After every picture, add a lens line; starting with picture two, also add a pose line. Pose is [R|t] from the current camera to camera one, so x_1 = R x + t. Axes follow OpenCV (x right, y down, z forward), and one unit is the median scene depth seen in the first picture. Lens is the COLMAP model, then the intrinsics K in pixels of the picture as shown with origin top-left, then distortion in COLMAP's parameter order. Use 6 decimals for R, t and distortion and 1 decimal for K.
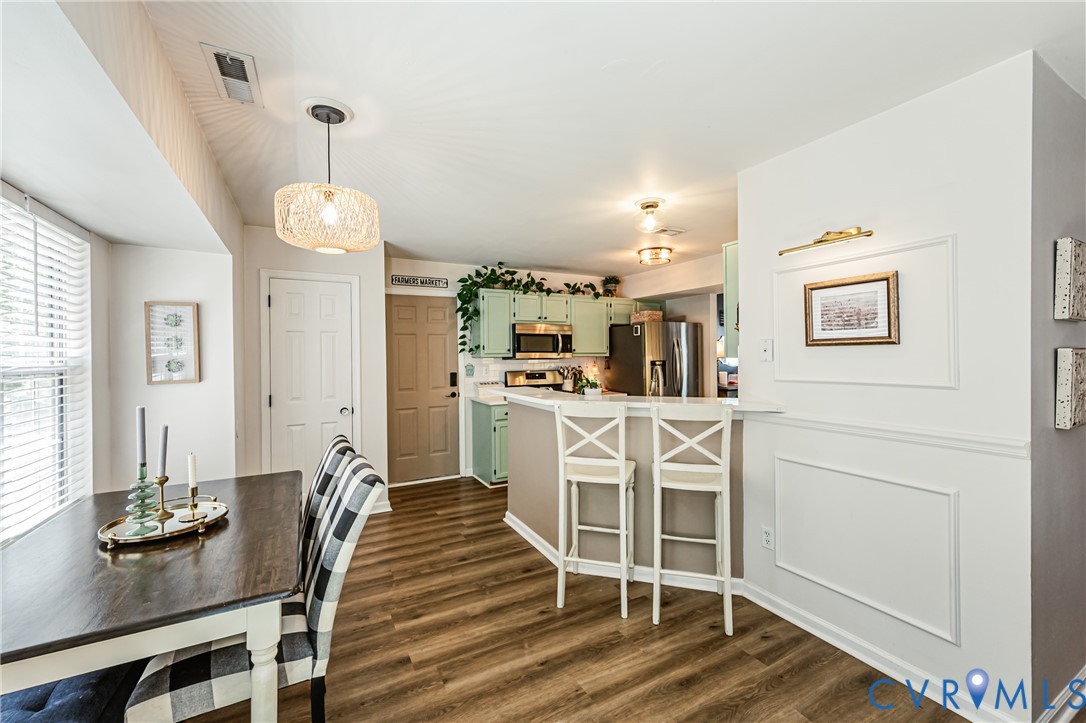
lens RADIAL K [[437.1, 0, 541.2], [0, 437.1, 354.0], [0, 0, 1]] dist [-0.001187, 0.000403]
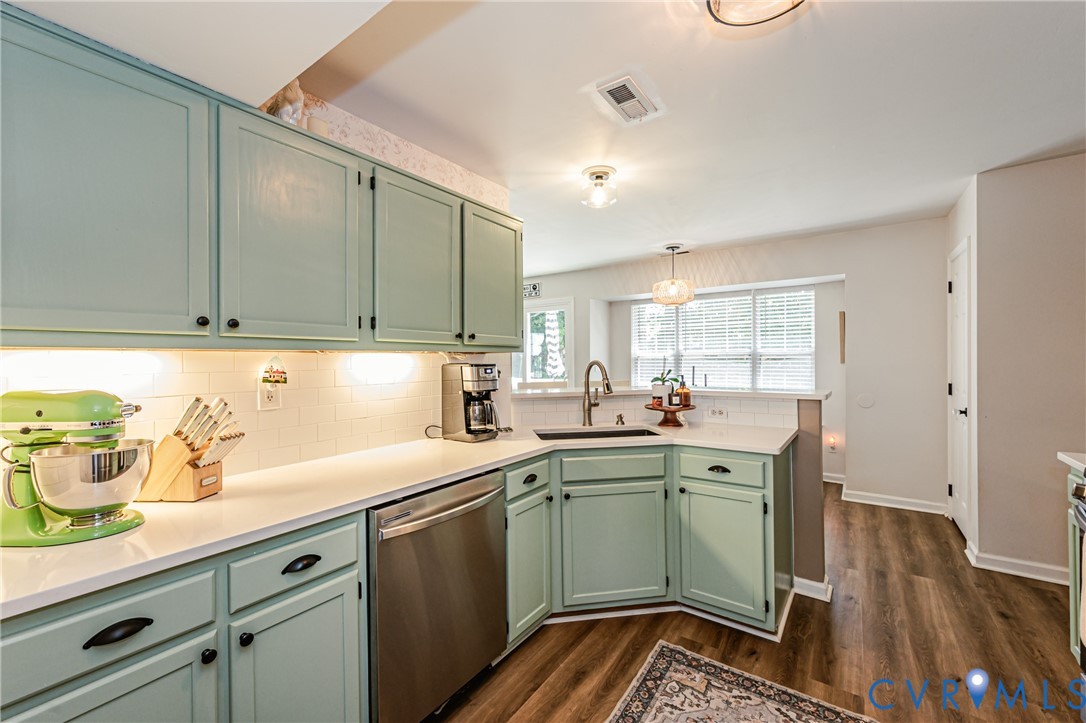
lens RADIAL K [[437.1, 0, 537.8], [0, 437.1, 358.5], [0, 0, 1]] dist [-0.001187, 0.000403]
pose [[-0.902299, 0.019352, -0.430675, 0.456815], [0.019950, 0.999796, 0.003129, 0.011242], [0.430648, -0.005768, -0.902501, 1.067125]]
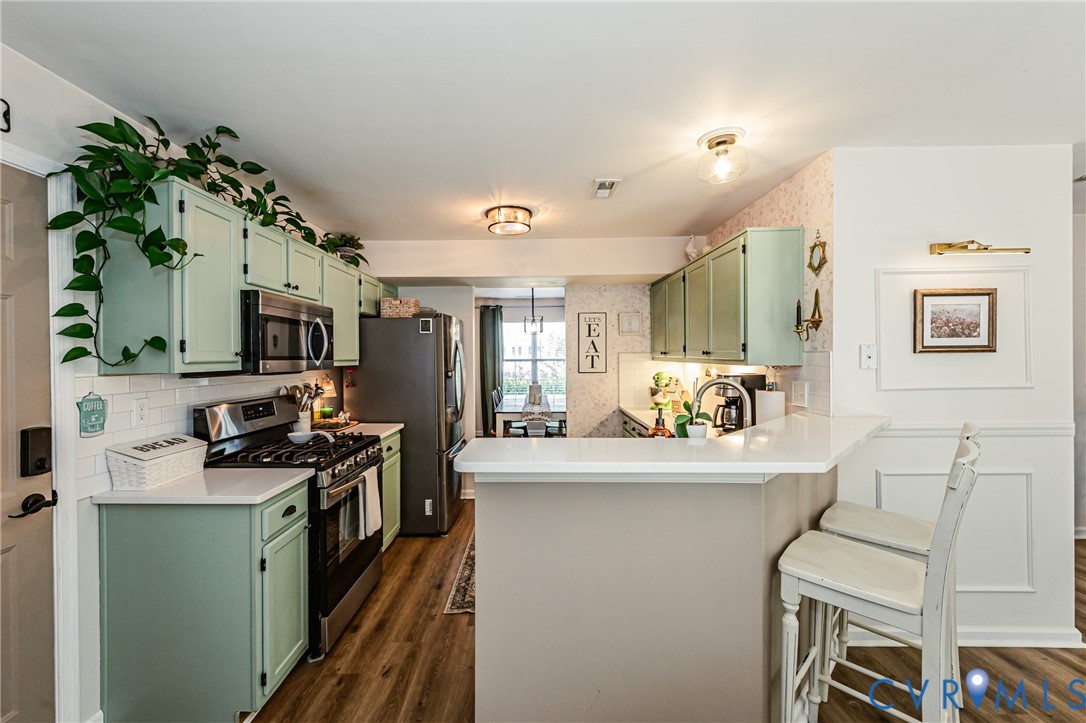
lens RADIAL K [[437.1, 0, 528.9], [0, 437.1, 356.7], [0, 0, 1]] dist [-0.001187, 0.000403]
pose [[0.489759, 0.002785, 0.871853, -0.299177], [0.003576, 0.999980, -0.005203, -0.003407], [-0.871851, 0.005666, 0.489739, 0.573058]]
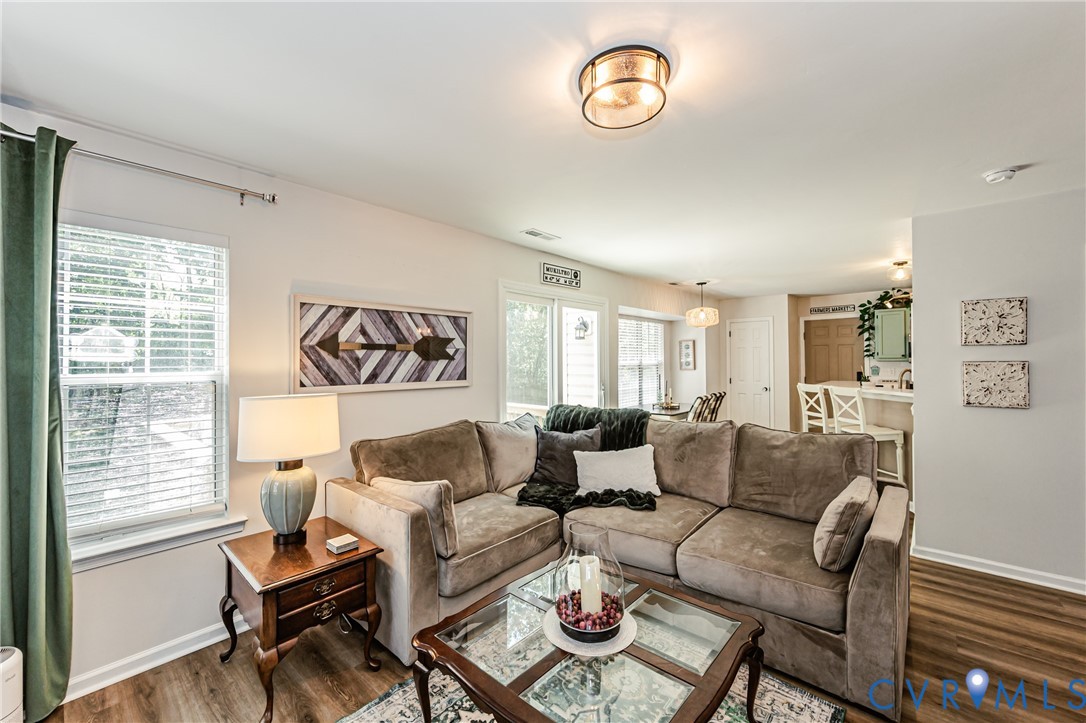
lens RADIAL K [[437.1, 0, 541.3], [0, 437.1, 356.7], [0, 0, 1]] dist [-0.001187, 0.000403]
pose [[0.339774, -0.000090, -0.940507, 0.771197], [0.007064, 0.999972, 0.002456, -0.016458], [0.940481, -0.007478, 0.339765, -0.427017]]
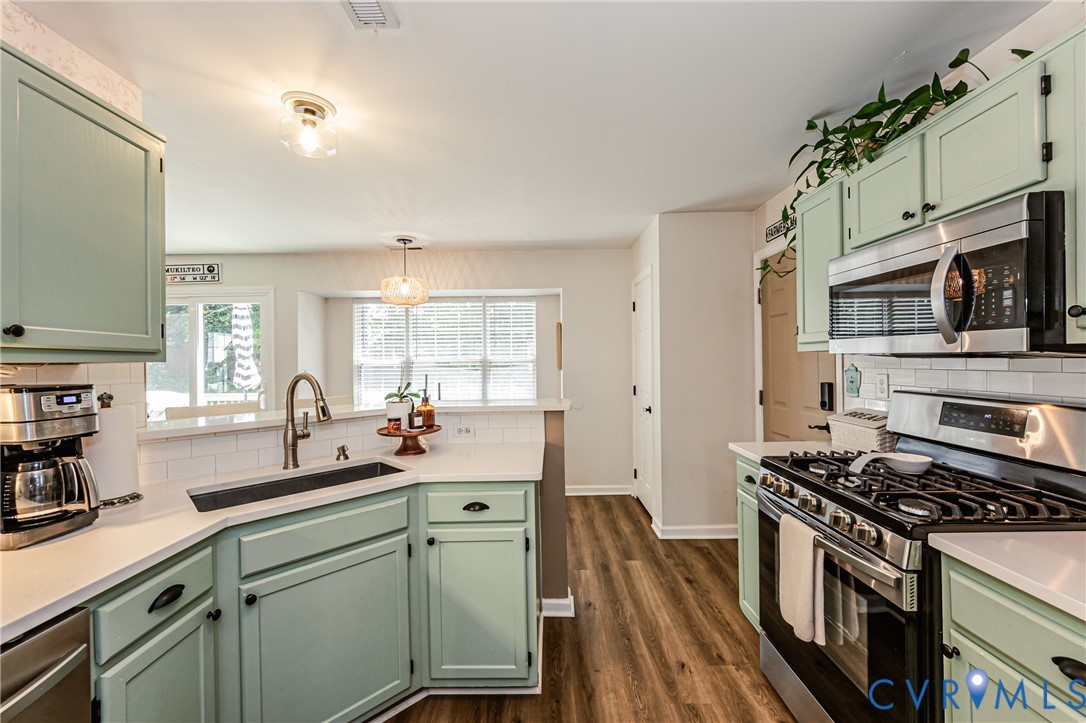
lens RADIAL K [[437.1, 0, 541.3], [0, 437.1, 359.0], [0, 0, 1]] dist [-0.001187, 0.000403]
pose [[-0.481335, 0.014234, -0.876421, 0.390911], [0.020337, 0.999780, 0.005068, 0.006856], [0.876301, -0.015384, -0.481519, 0.970111]]
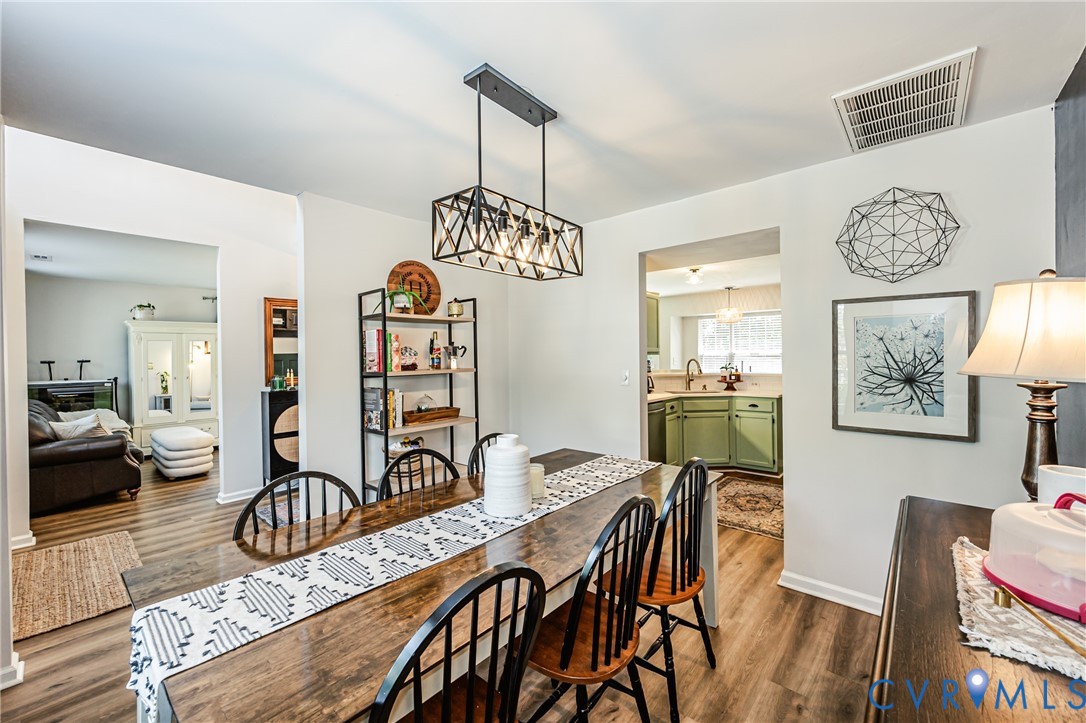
lens RADIAL K [[437.1, 0, 532.1], [0, 437.1, 354.0], [0, 0, 1]] dist [-0.001187, 0.000403]
pose [[-0.943265, 0.021711, -0.331329, 0.918794], [0.021374, 0.999761, 0.004663, -0.008639], [0.331351, -0.002684, -0.943504, 1.530647]]
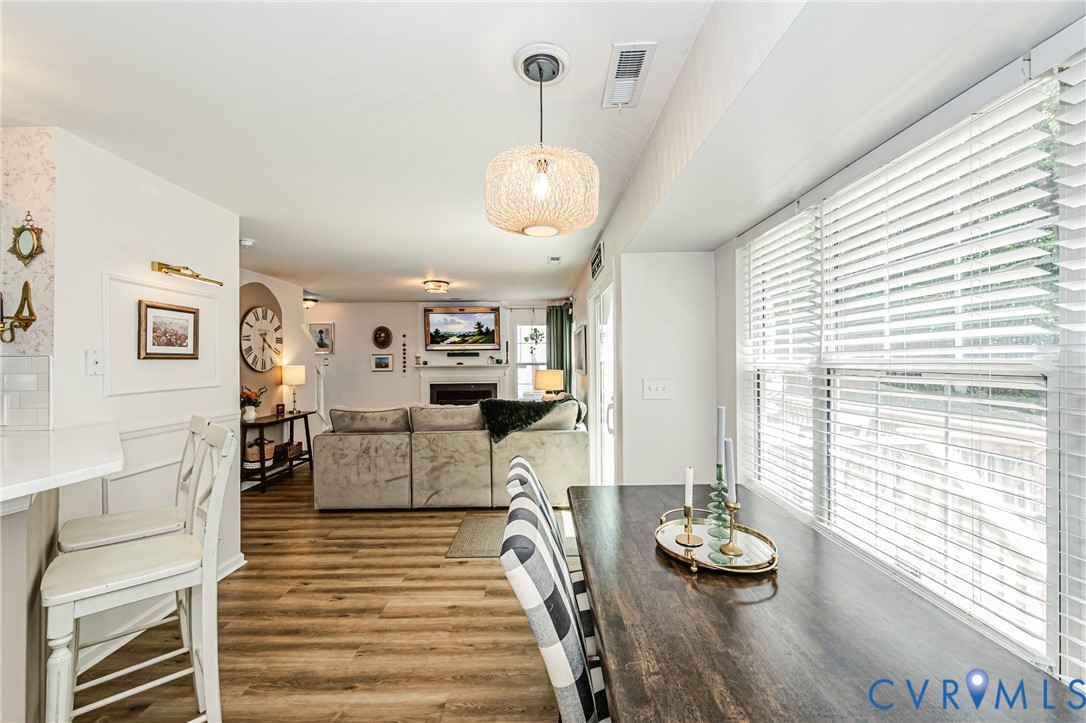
lens RADIAL K [[437.1, 0, 543.6], [0, 437.1, 360.6], [0, 0, 1]] dist [-0.001187, 0.000403]
pose [[-0.879317, 0.020980, 0.475774, -0.332743], [0.017853, 0.999779, -0.011092, 0.006667], [-0.475902, -0.001260, -0.879497, 0.656019]]
